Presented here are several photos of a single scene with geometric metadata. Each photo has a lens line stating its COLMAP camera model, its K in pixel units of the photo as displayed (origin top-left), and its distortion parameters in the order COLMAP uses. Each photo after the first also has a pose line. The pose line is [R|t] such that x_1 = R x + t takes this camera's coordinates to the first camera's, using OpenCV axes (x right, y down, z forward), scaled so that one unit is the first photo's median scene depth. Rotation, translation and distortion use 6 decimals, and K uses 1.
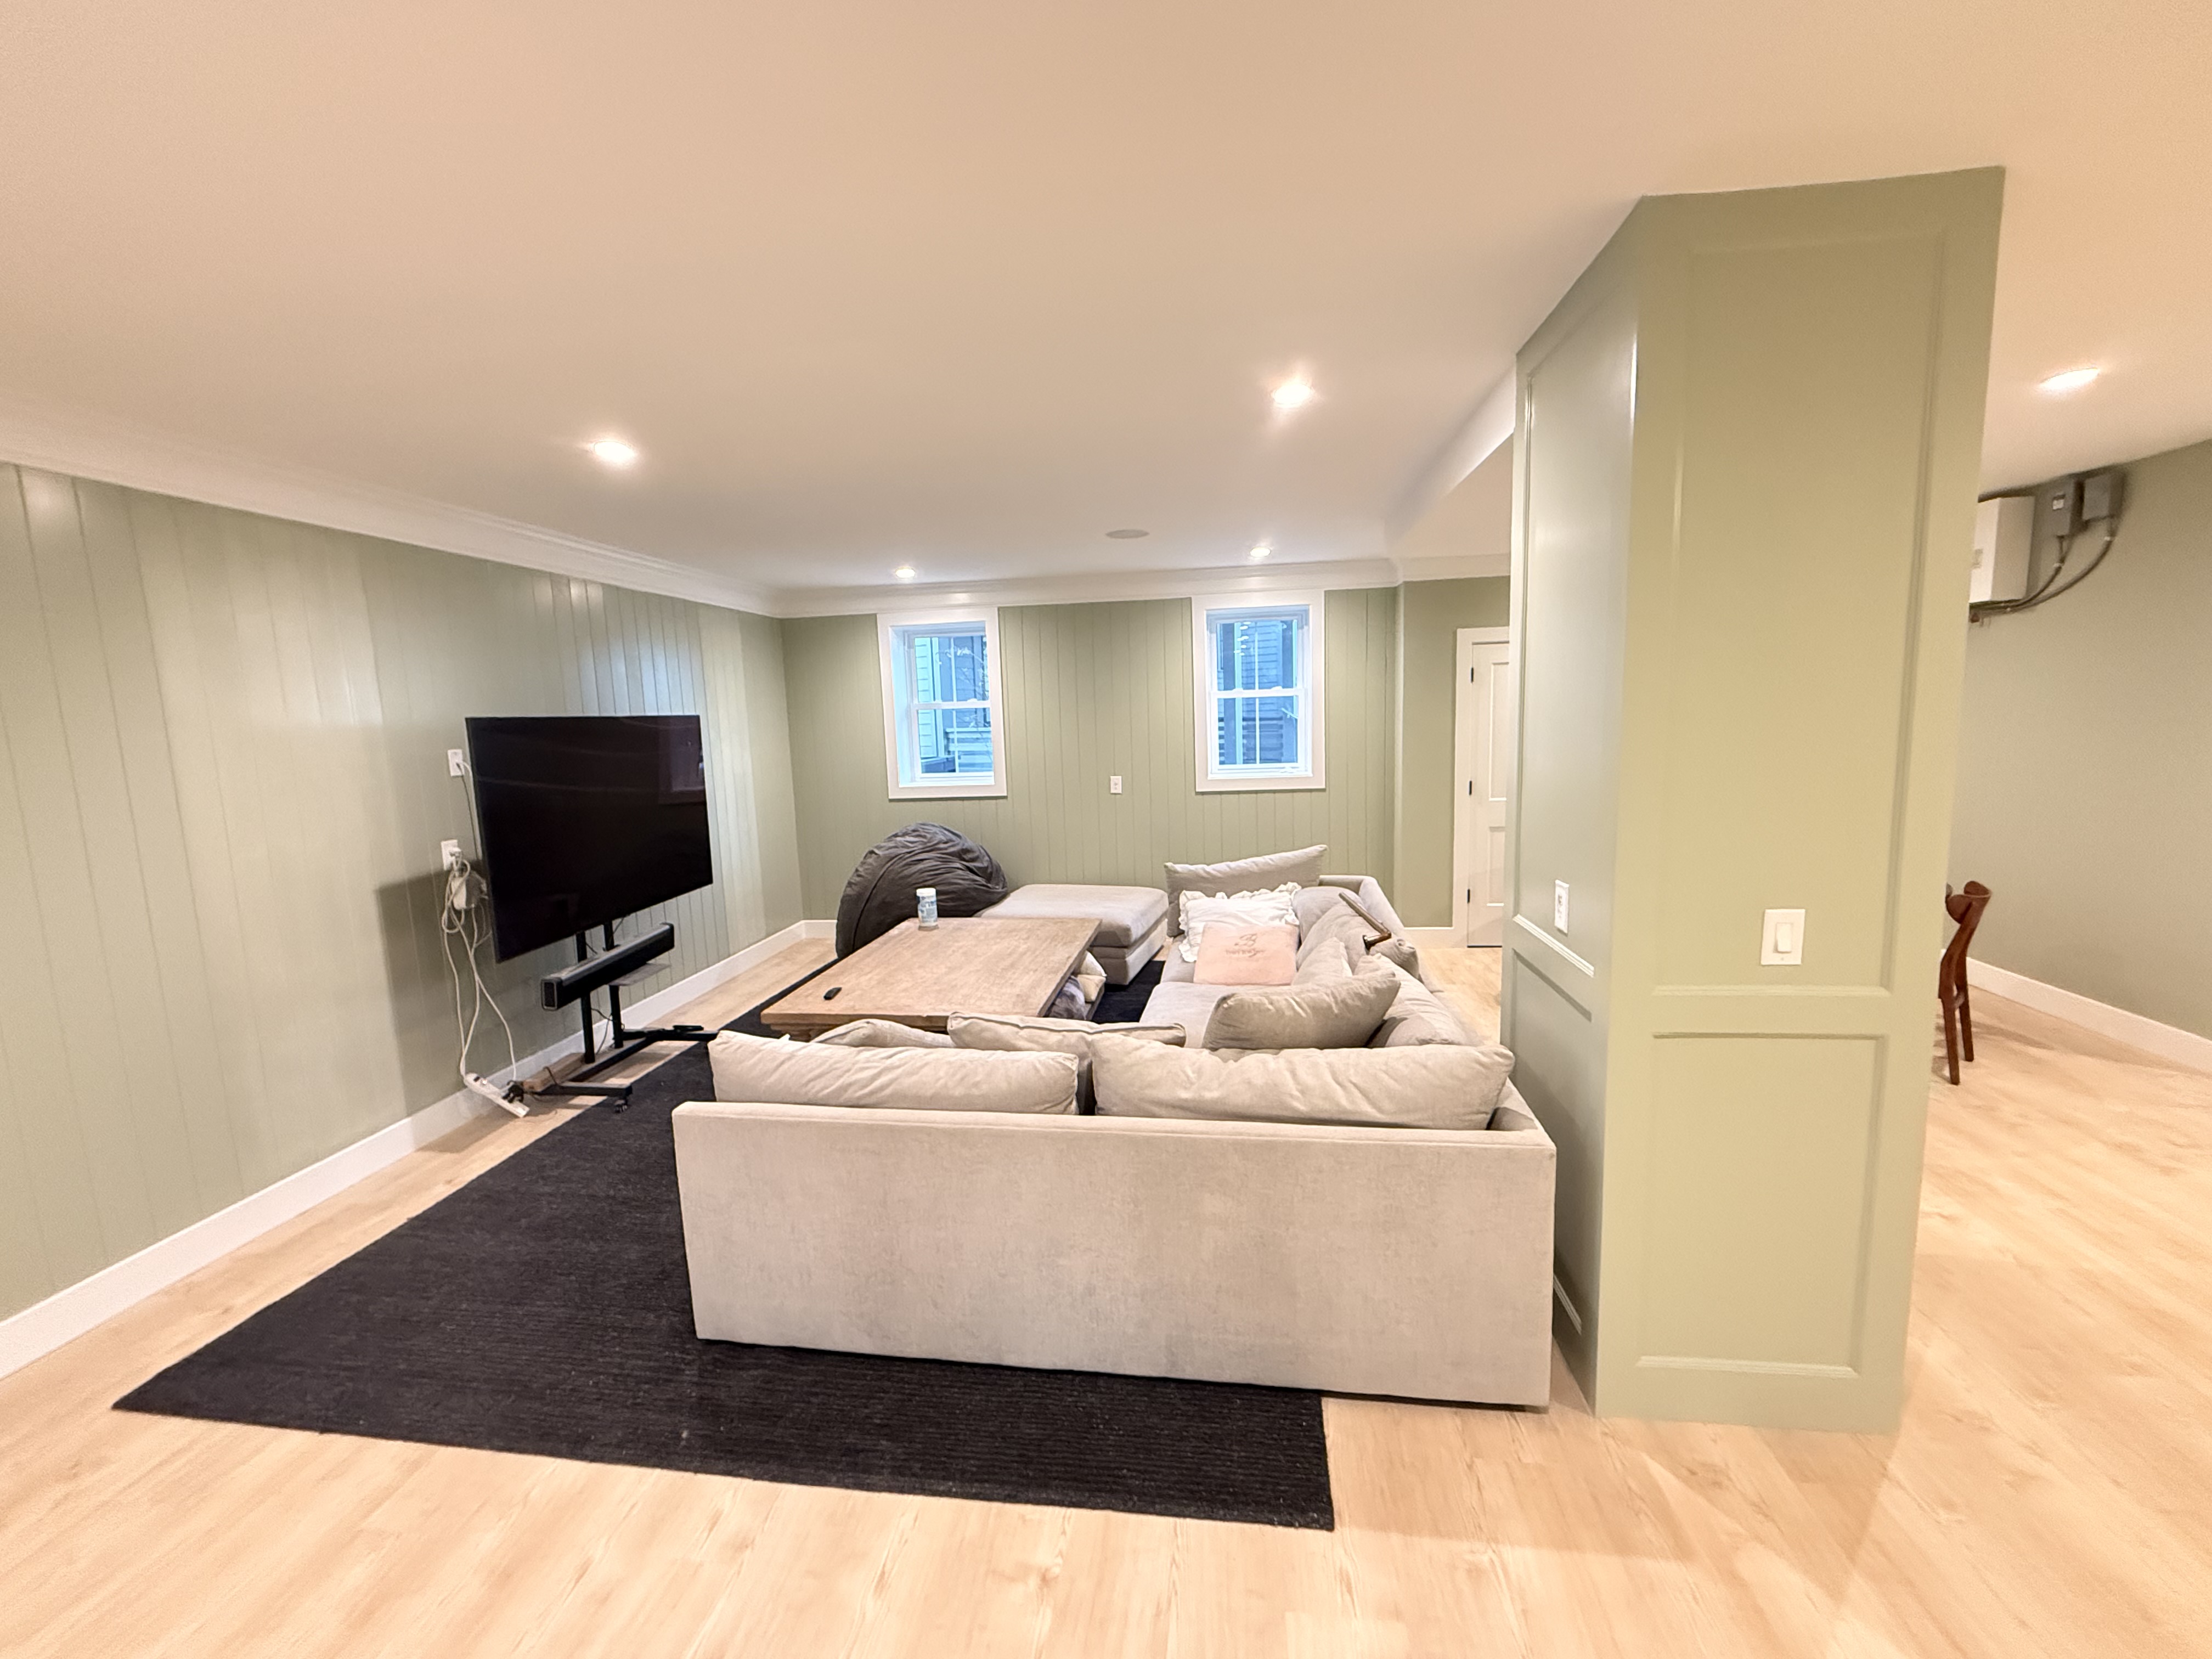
lens RADIAL K [[917.2, 0, 1106.0], [0, 917.2, 829.5], [0, 0, 1]] dist [0.000504, -0.000782]
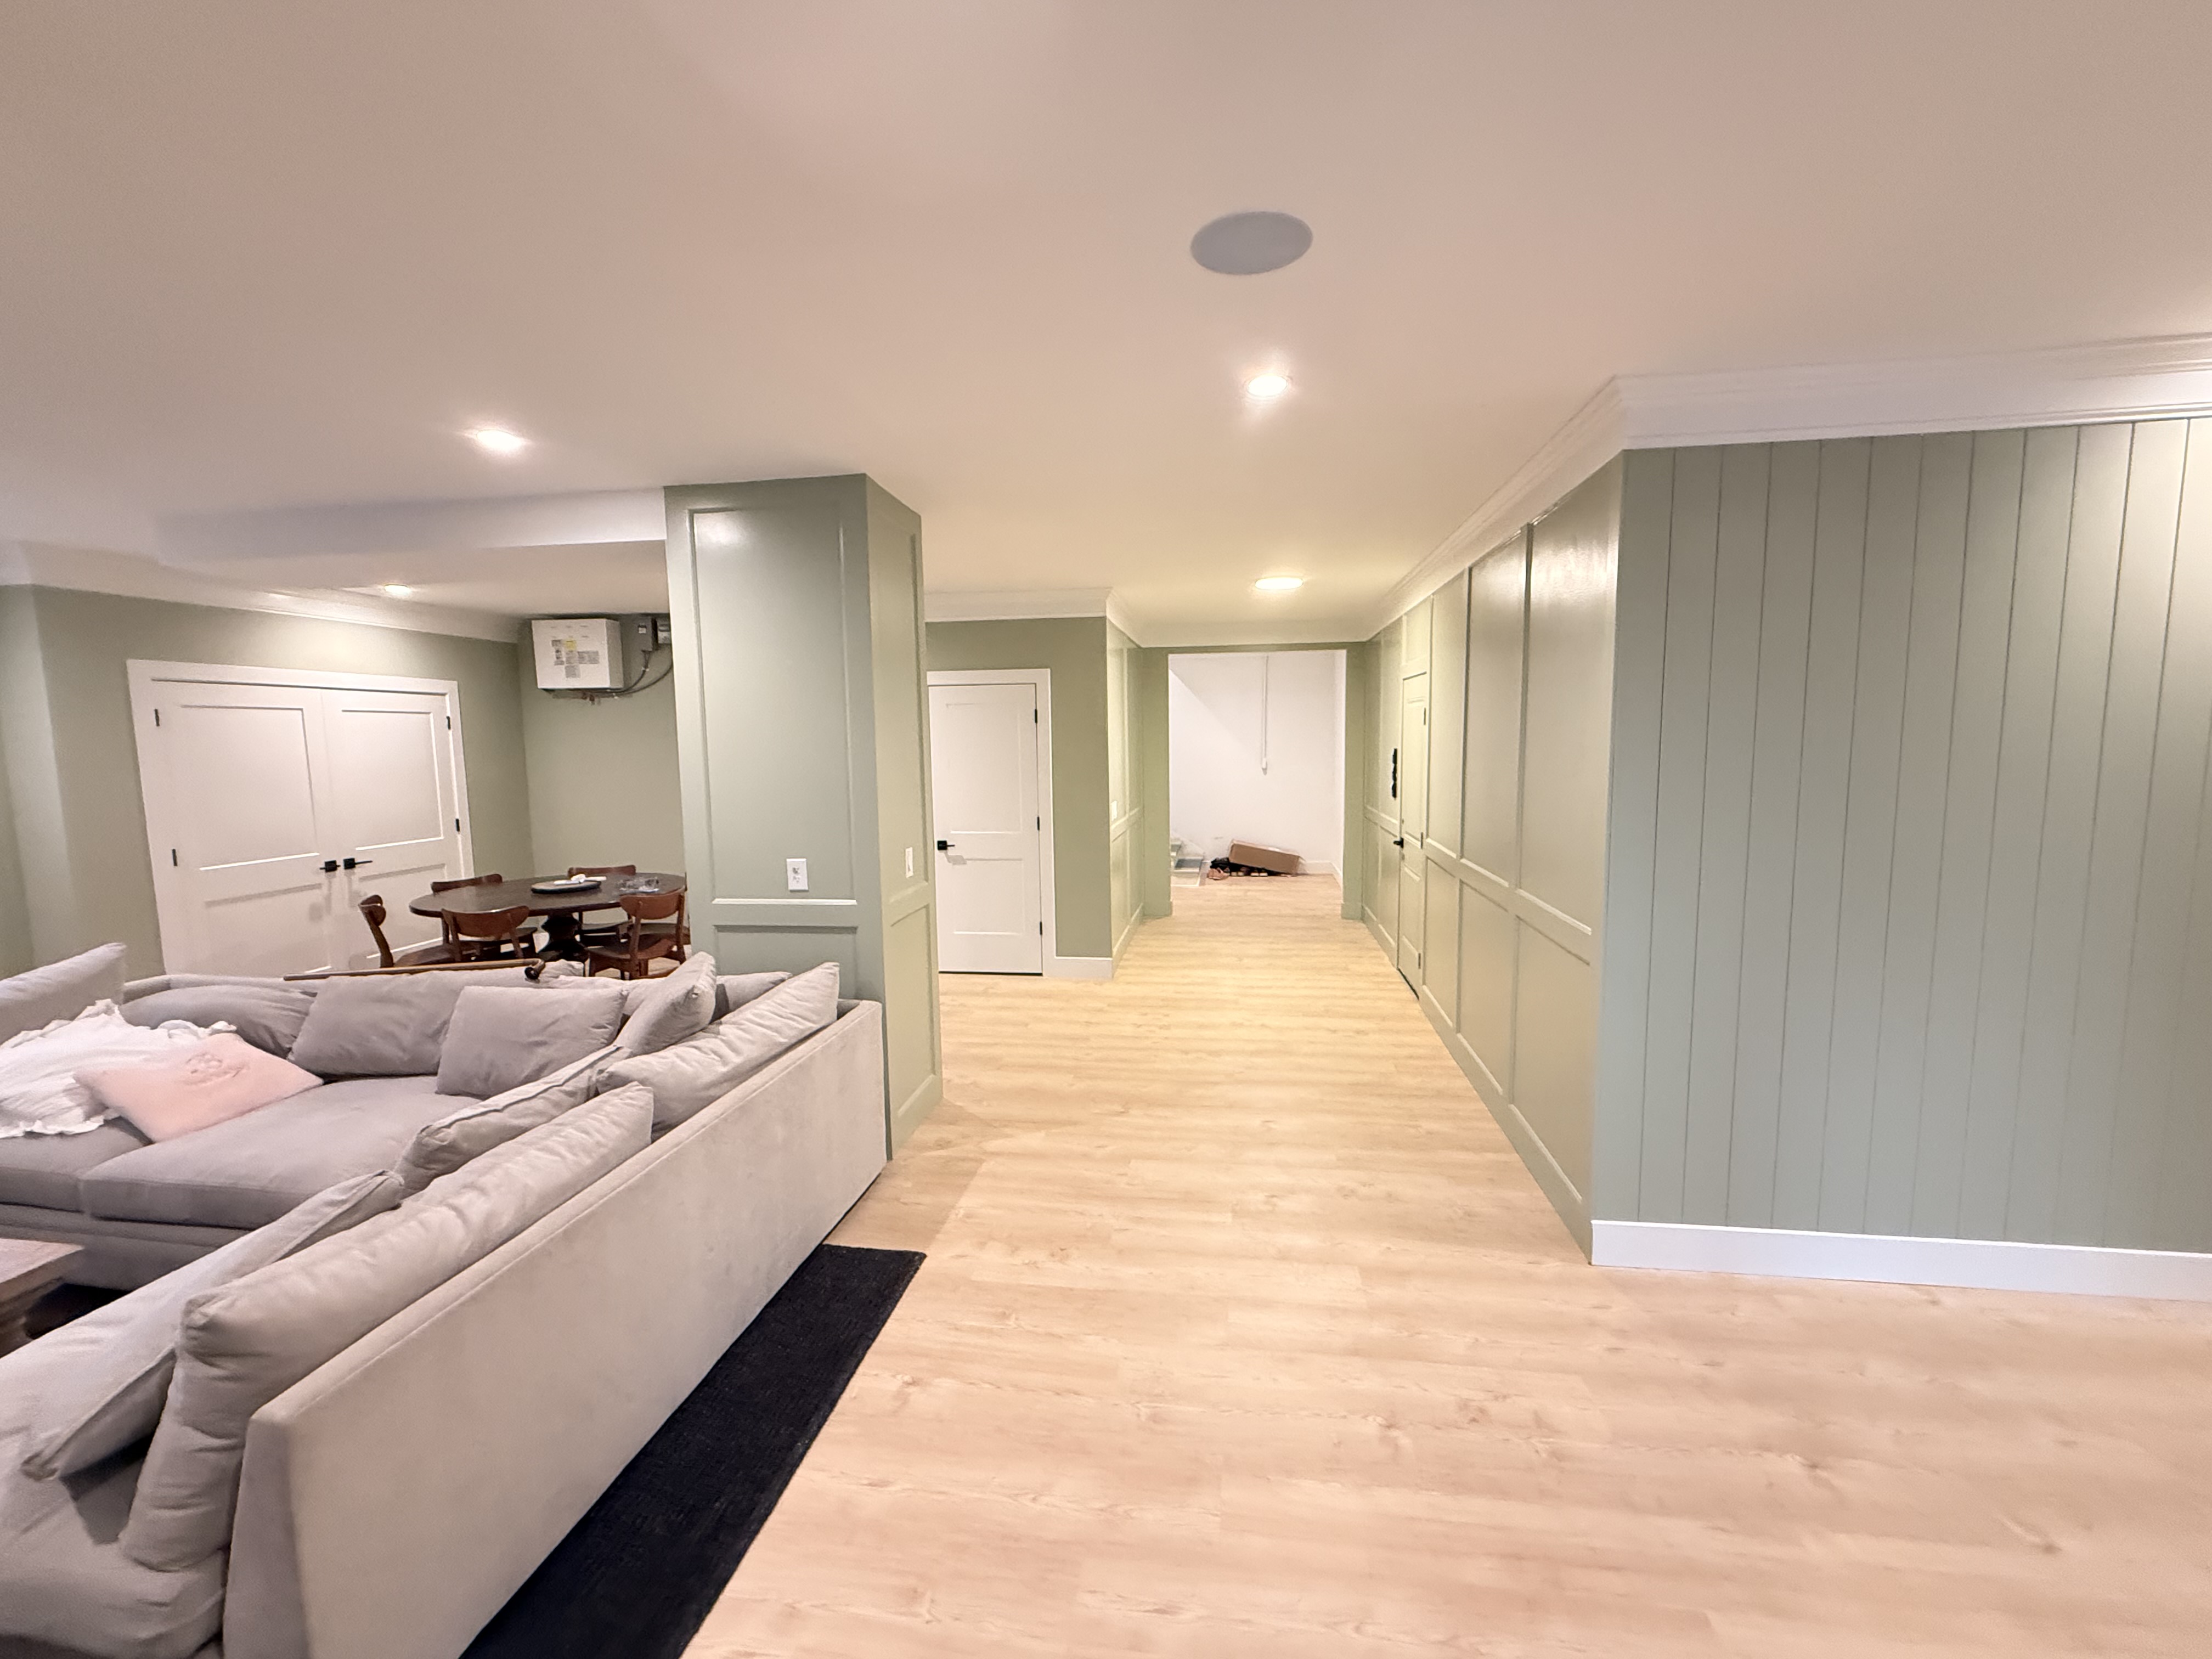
lens RADIAL K [[917.2, 0, 1106.0], [0, 917.2, 829.5], [0, 0, 1]] dist [0.000504, -0.000782]
pose [[0.011399, -0.066212, 0.997740, -1.092963], [0.140653, 0.987991, 0.063958, -0.017768], [-0.989993, 0.139606, 0.020575, 0.475368]]
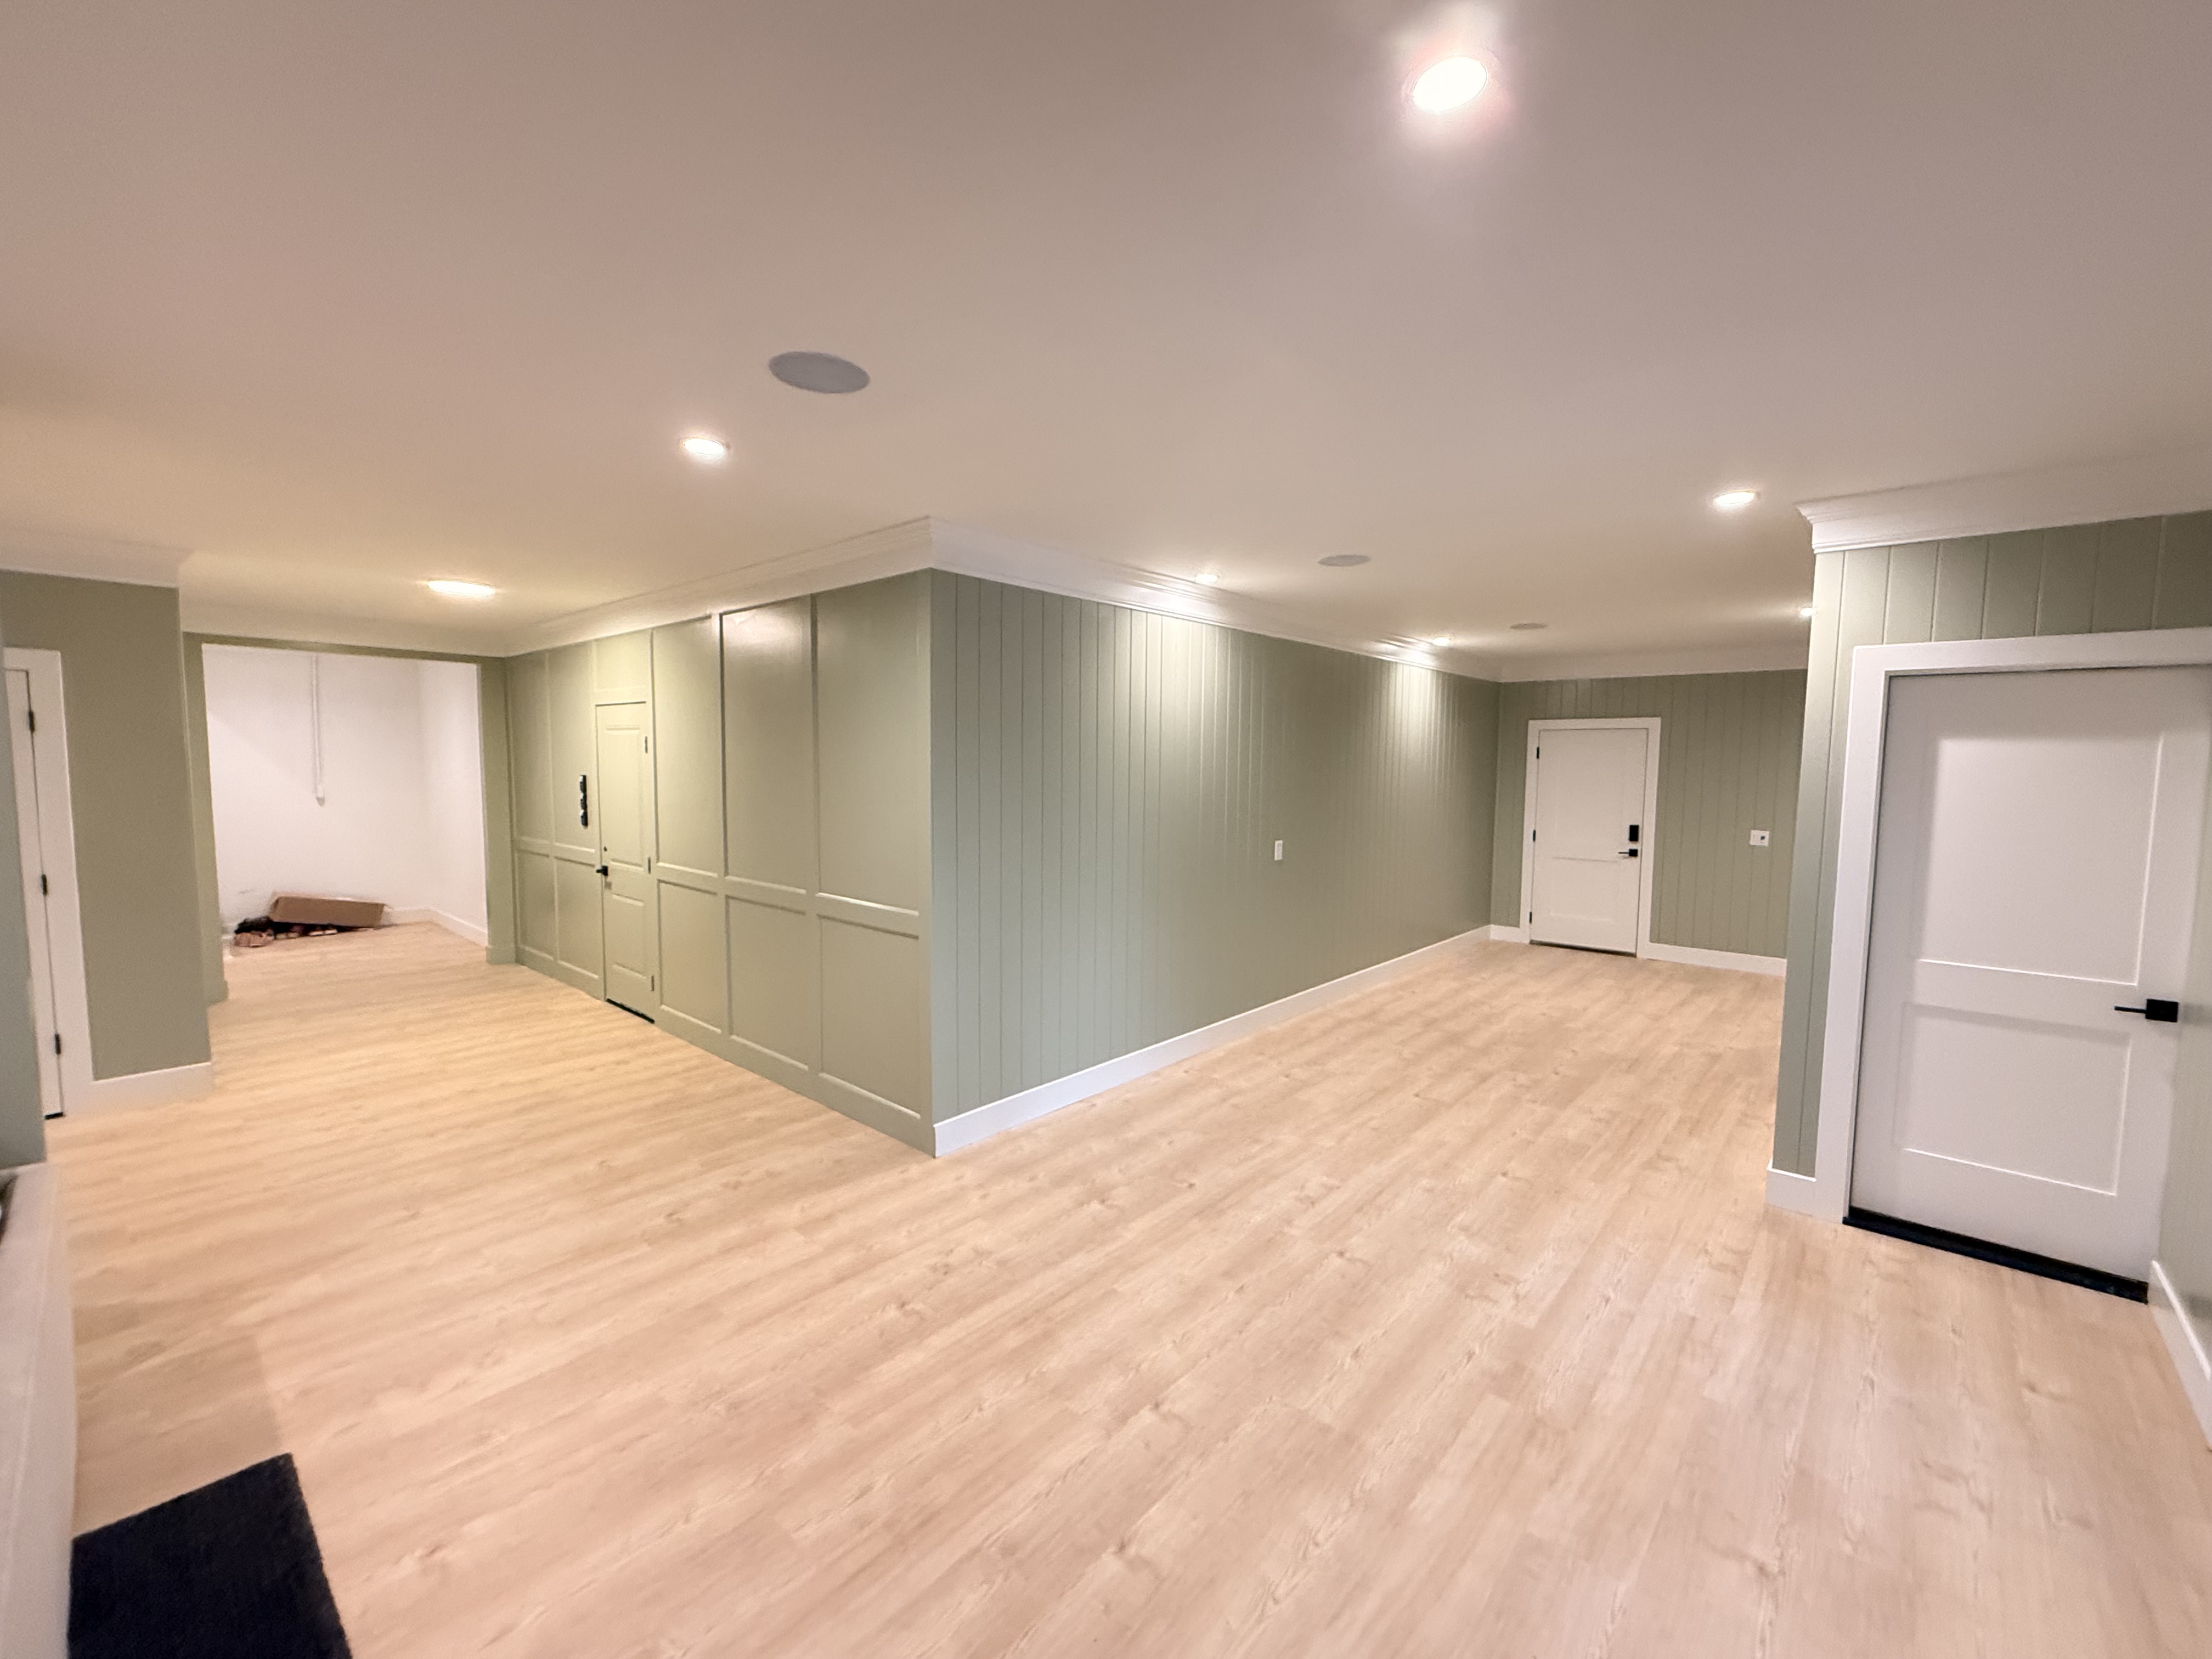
lens RADIAL K [[917.2, 0, 1106.0], [0, 917.2, 829.5], [0, 0, 1]] dist [0.000504, -0.000782]
pose [[-0.830401, -0.016600, 0.556919, -1.075165], [0.085988, 0.983762, 0.157536, -0.101636], [-0.550491, 0.178707, -0.815490, 1.058341]]
